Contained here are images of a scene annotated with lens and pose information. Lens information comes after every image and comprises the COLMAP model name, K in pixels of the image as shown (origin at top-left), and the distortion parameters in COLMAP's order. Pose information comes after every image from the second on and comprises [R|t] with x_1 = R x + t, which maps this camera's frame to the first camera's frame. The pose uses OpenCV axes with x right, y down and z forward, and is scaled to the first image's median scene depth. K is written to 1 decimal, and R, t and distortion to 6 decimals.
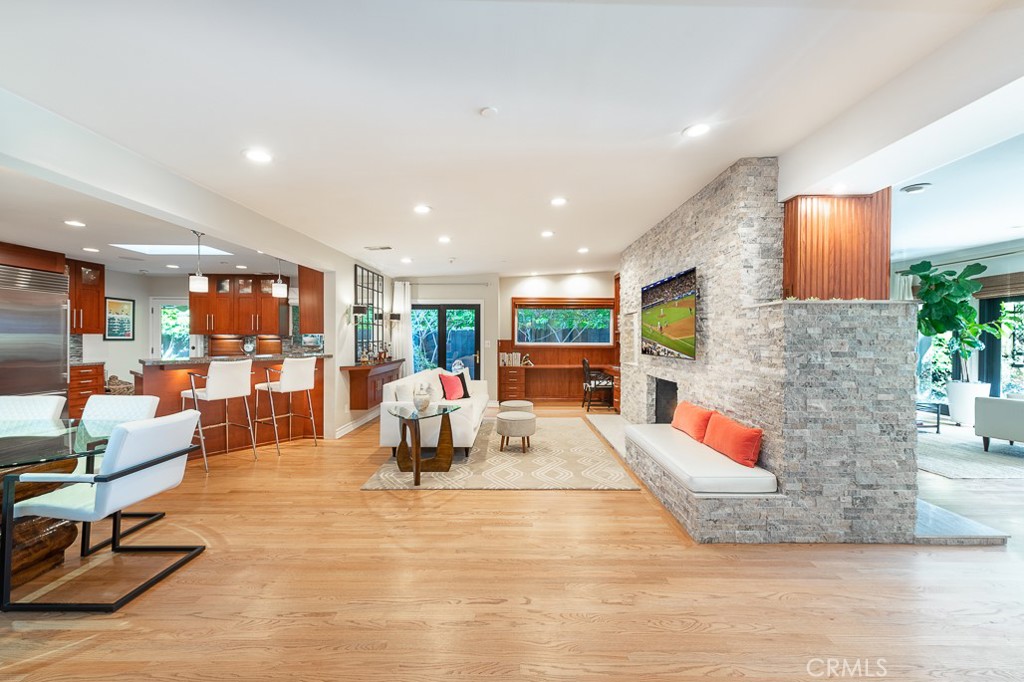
lens RADIAL K [[400.1, 0, 513.8], [0, 400.1, 341.7], [0, 0, 1]] dist [0.011278, -0.002902]
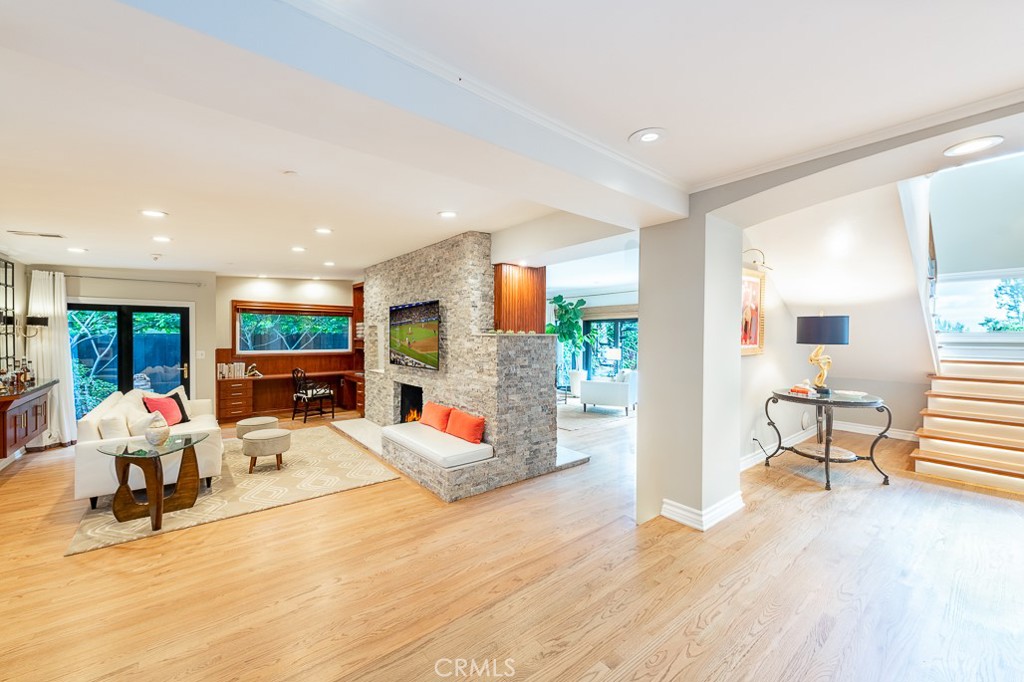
lens RADIAL K [[400.1, 0, 516.0], [0, 400.1, 339.7], [0, 0, 1]] dist [0.011278, -0.002902]
pose [[0.775168, -0.005405, 0.631732, -0.153269], [0.002094, 0.999980, 0.005985, -0.053162], [-0.631752, -0.003317, 0.775164, -0.153589]]
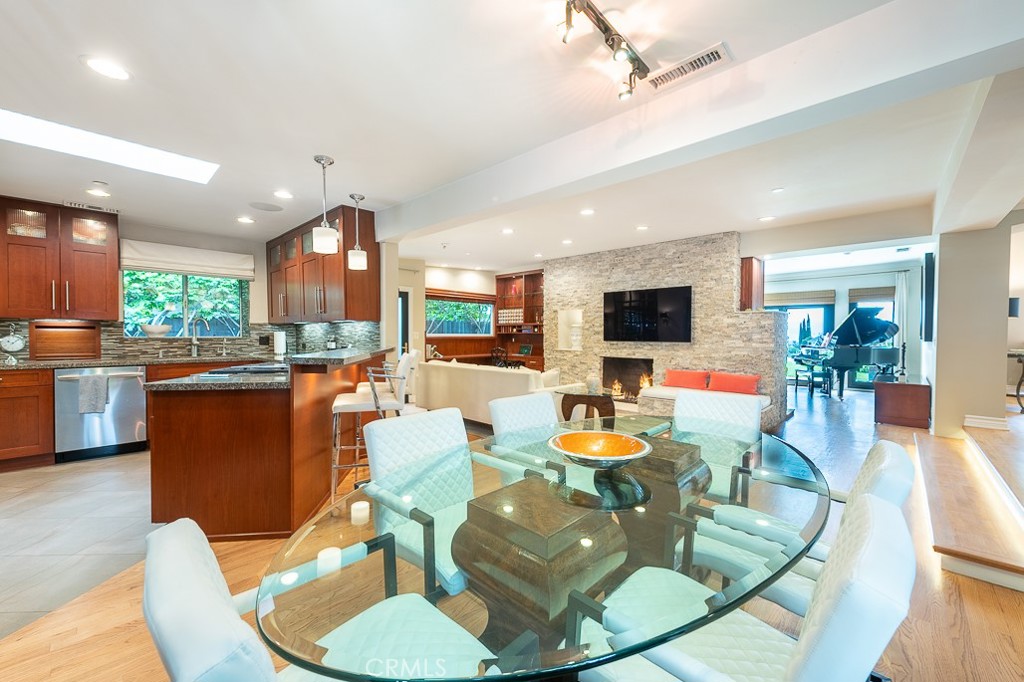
lens RADIAL K [[400.1, 0, 514.5], [0, 400.1, 339.2], [0, 0, 1]] dist [0.011278, -0.002902]
pose [[0.692591, -0.010511, 0.721254, -1.036359], [0.003550, 0.999931, 0.011163, 0.009796], [-0.721322, -0.005171, 0.692581, 0.322246]]
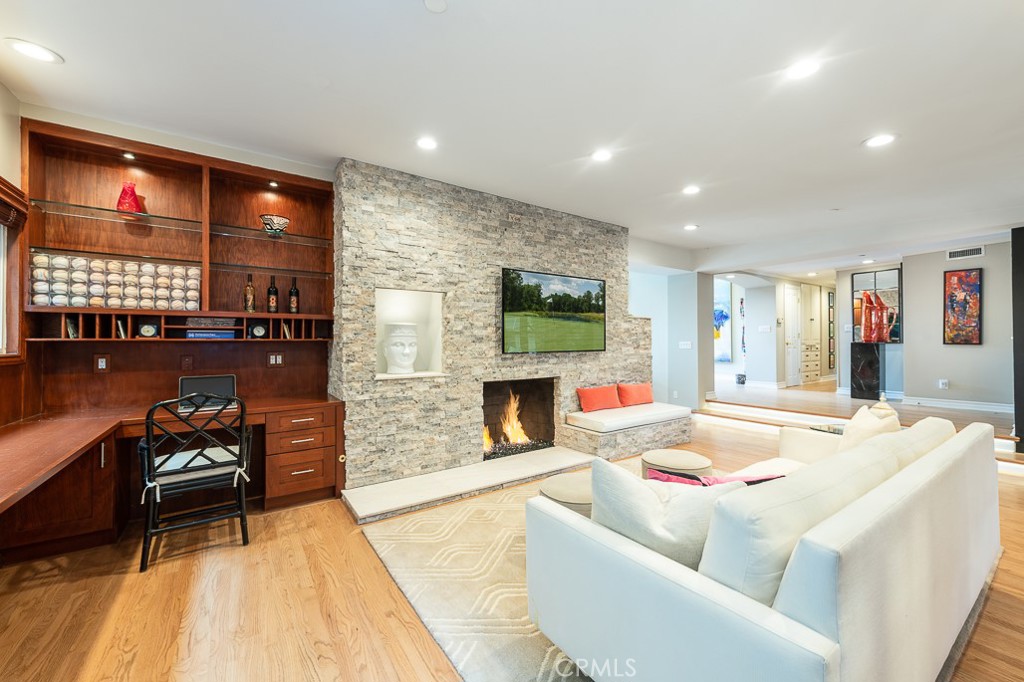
lens RADIAL K [[400.1, 0, 513.8], [0, 400.1, 336.9], [0, 0, 1]] dist [0.011278, -0.002902]
pose [[-0.570456, 0.006595, 0.821302, -0.383354], [0.007049, 0.999970, -0.003134, 0.001165], [-0.821298, 0.004002, -0.570485, 1.678437]]
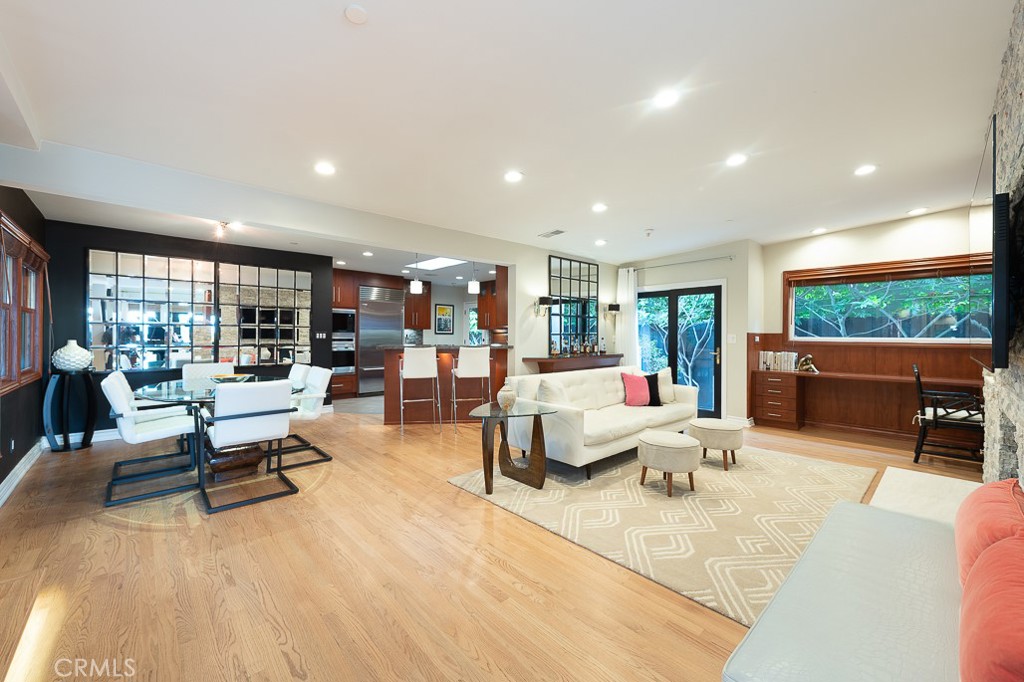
lens RADIAL K [[400.1, 0, 510.8], [0, 400.1, 334.8], [0, 0, 1]] dist [0.011278, -0.002902]
pose [[0.679340, -0.001174, -0.733823, 0.353880], [-0.008129, 0.999925, -0.009125, 0.016203], [0.733779, 0.012164, 0.679280, 0.360280]]
